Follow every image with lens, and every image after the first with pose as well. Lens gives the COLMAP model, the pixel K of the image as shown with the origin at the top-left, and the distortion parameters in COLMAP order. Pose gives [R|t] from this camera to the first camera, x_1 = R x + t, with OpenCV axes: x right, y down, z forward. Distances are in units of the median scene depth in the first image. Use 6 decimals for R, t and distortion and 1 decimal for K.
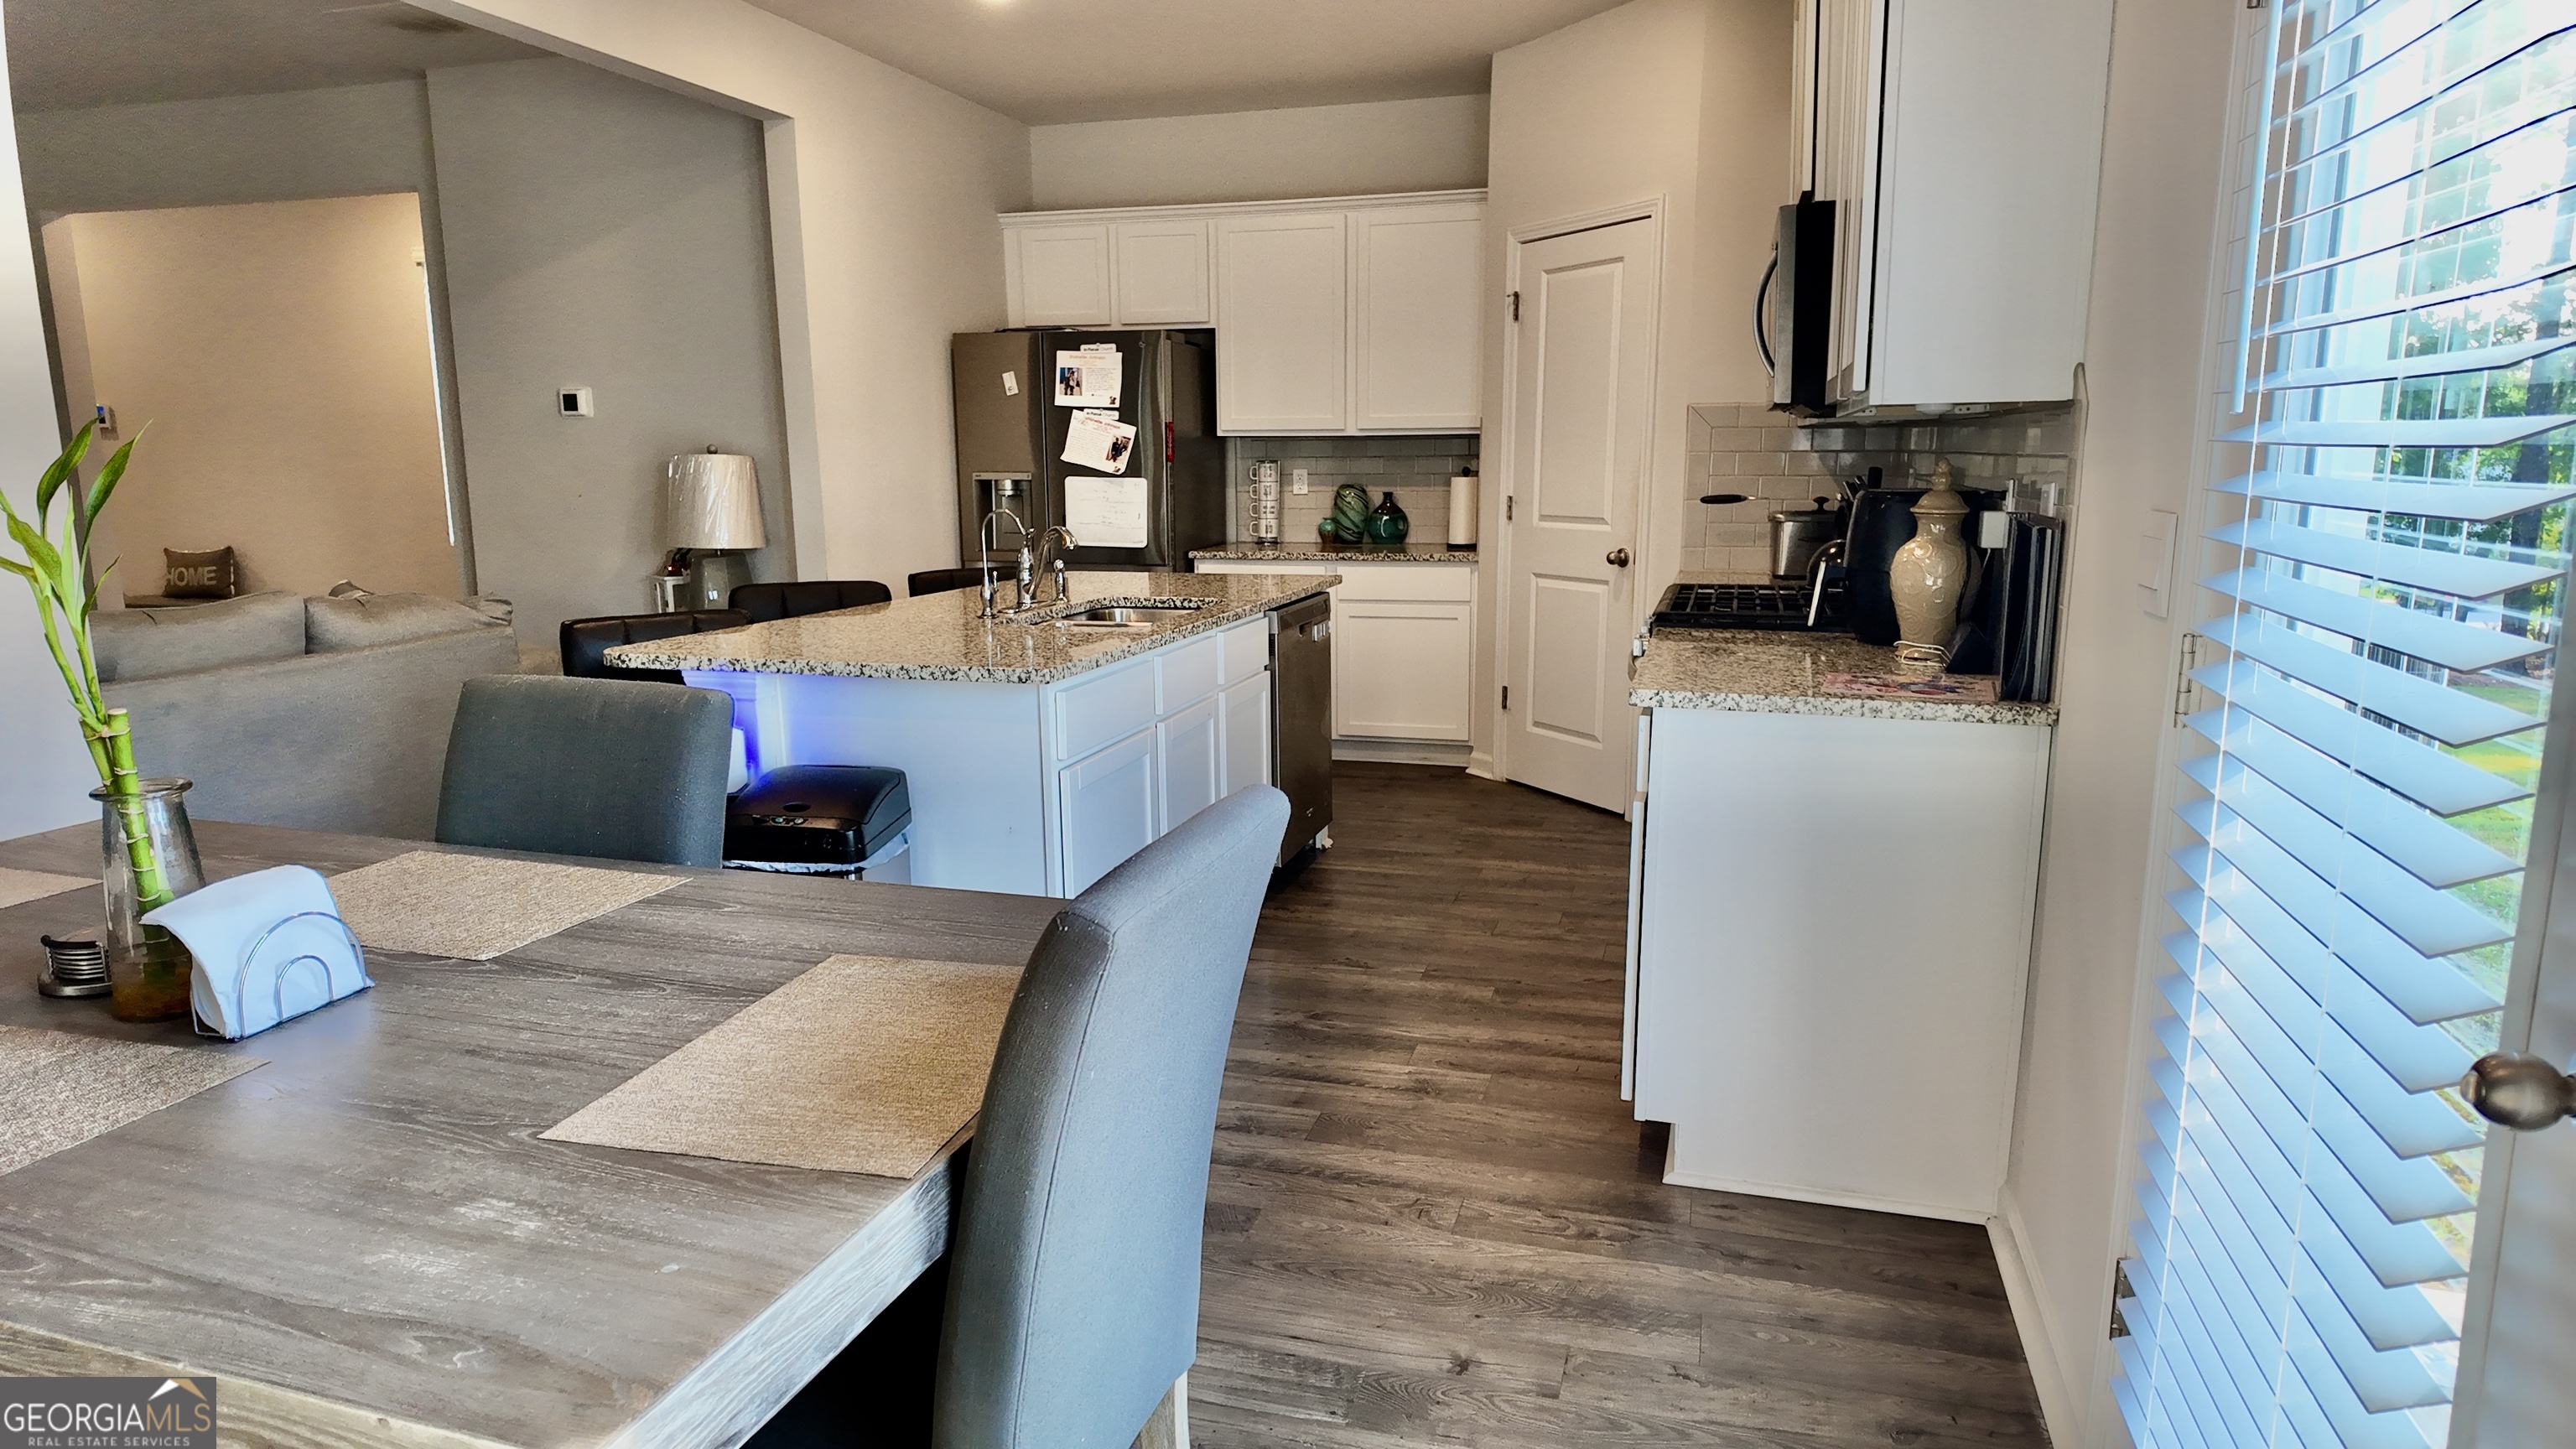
lens RADIAL K [[1528.0, 0, 1288.0], [0, 1528.0, 724.5], [0, 0, 1]] dist [0.002196, -0.000399]
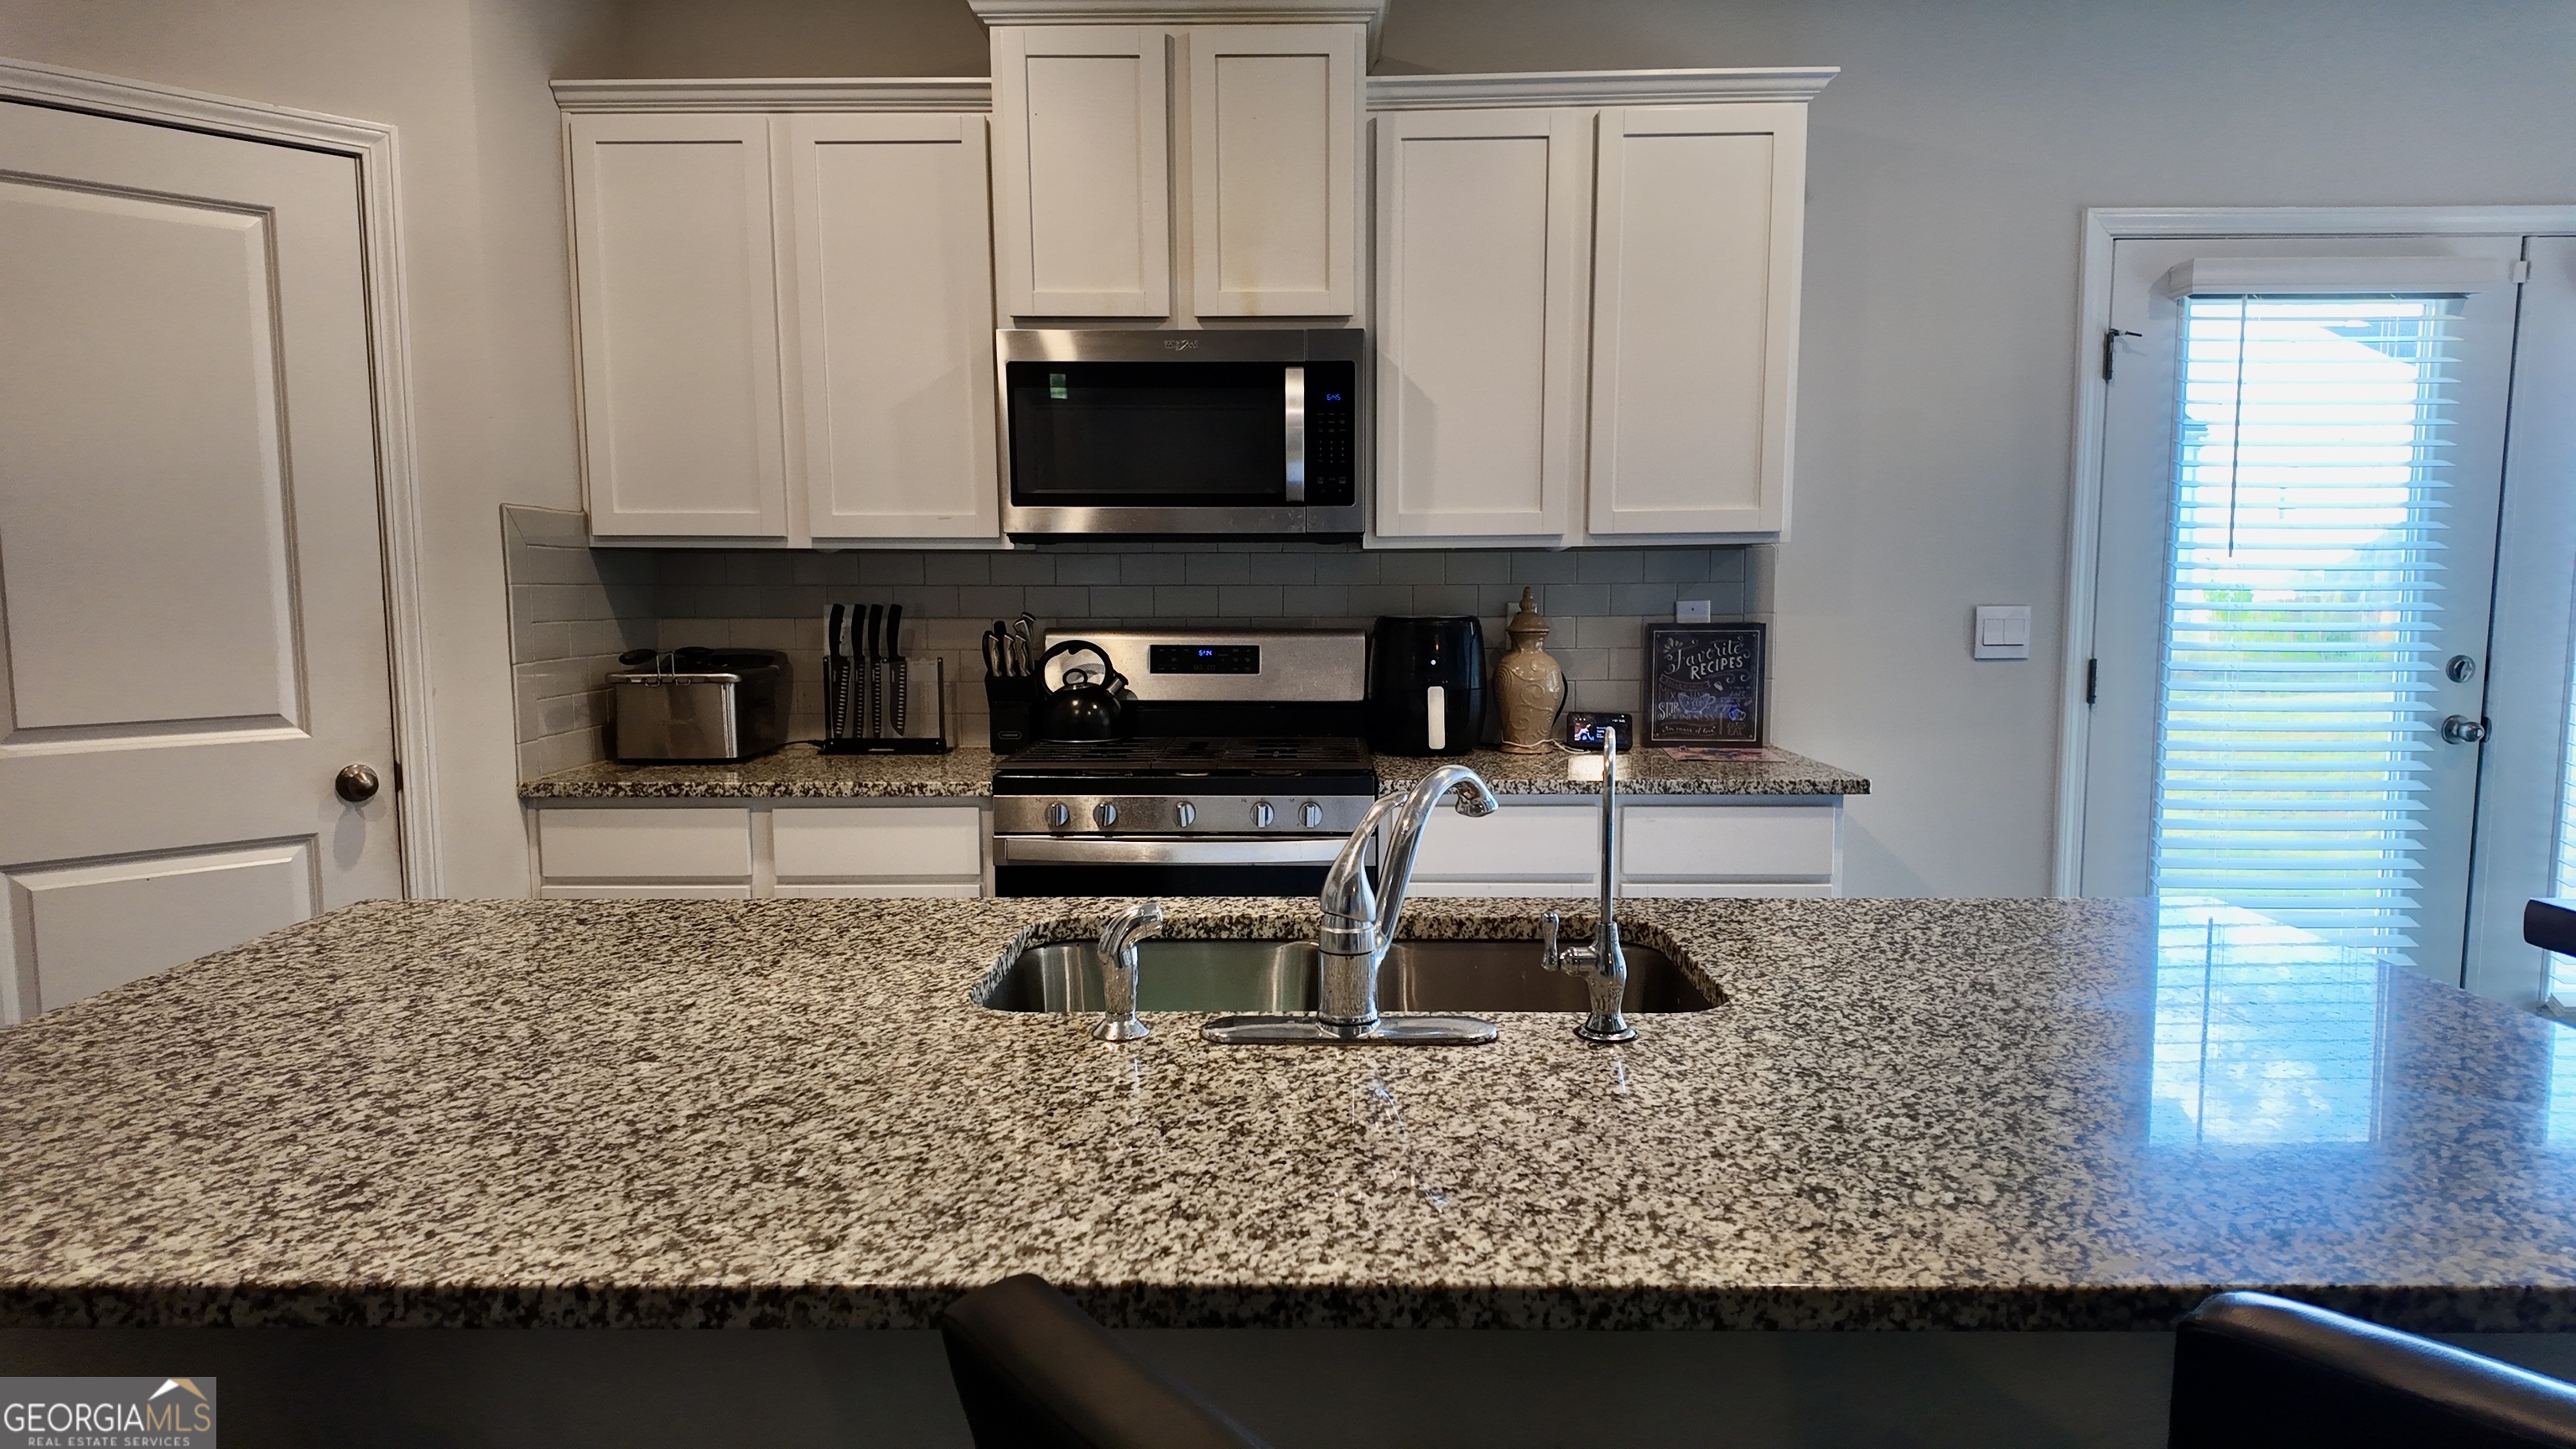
lens RADIAL K [[1575.9, 0, 1288.0], [0, 1575.9, 724.5], [0, 0, 1]] dist [0.026446, -0.000933]
pose [[-0.258674, -0.087600, 0.961984, -0.369896], [0.171370, 0.975920, 0.134950, -0.136612], [-0.950642, 0.199763, -0.237433, 0.774266]]
